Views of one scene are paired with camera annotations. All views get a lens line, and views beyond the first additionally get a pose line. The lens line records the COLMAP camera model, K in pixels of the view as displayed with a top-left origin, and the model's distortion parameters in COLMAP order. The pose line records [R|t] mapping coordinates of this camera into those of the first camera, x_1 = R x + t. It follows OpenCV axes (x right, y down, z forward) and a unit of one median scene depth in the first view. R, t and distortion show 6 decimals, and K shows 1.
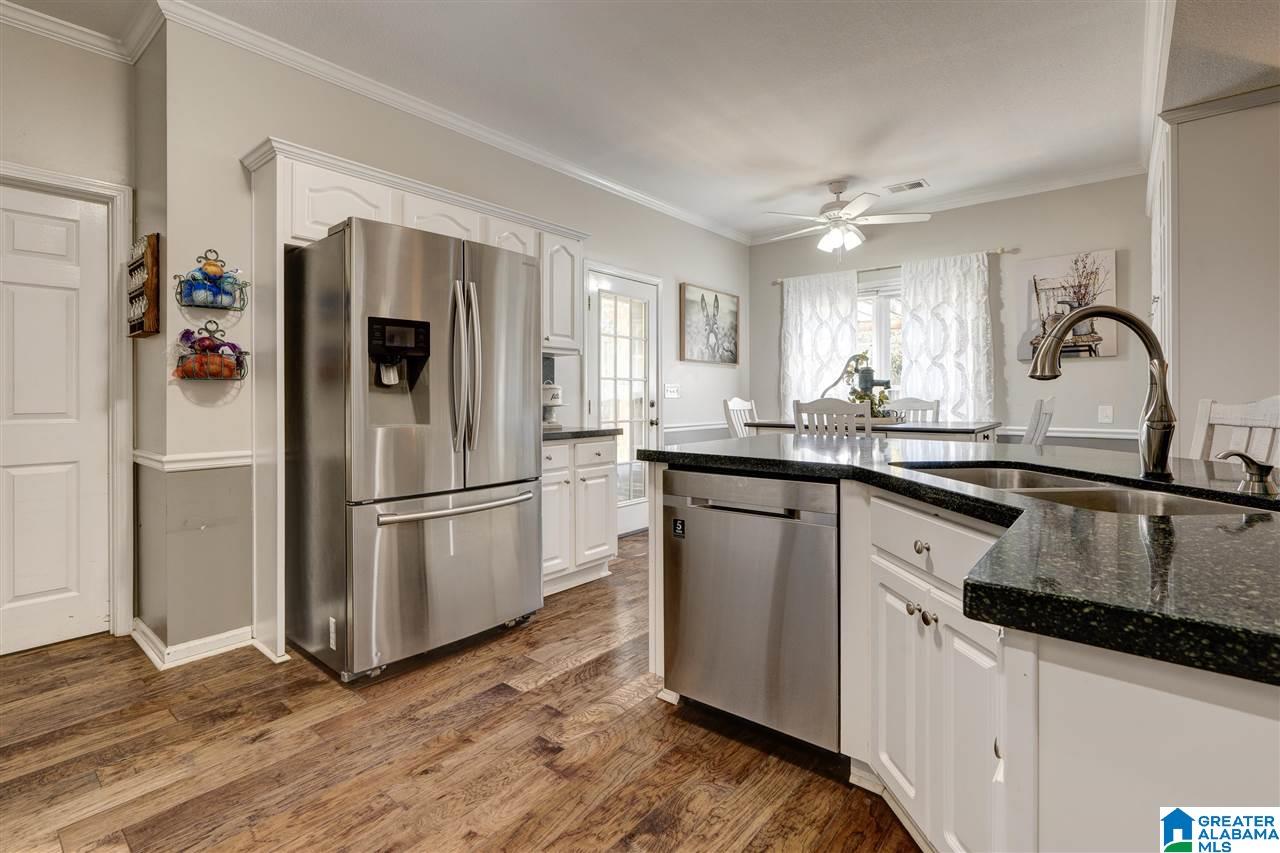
lens RADIAL K [[584.2, 0, 636.7], [0, 584.2, 393.7], [0, 0, 1]] dist [-0.008100, 0.000842]
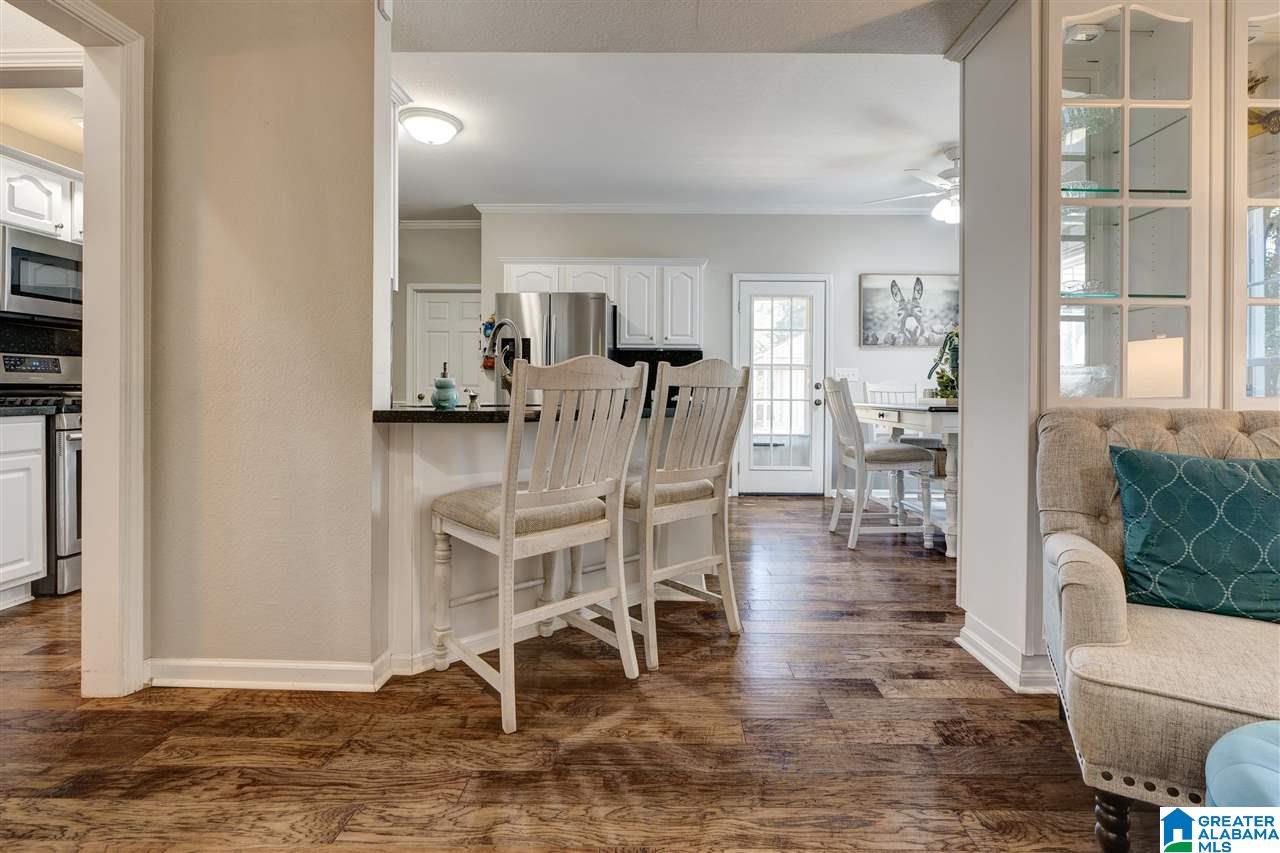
lens RADIAL K [[584.2, 0, 655.0], [0, 584.2, 406.3], [0, 0, 1]] dist [-0.008100, 0.000842]
pose [[0.638020, 0.004934, -0.770004, 0.701700], [-0.004234, 0.999987, 0.002900, 0.054693], [0.770009, 0.001410, 0.638032, 0.028425]]
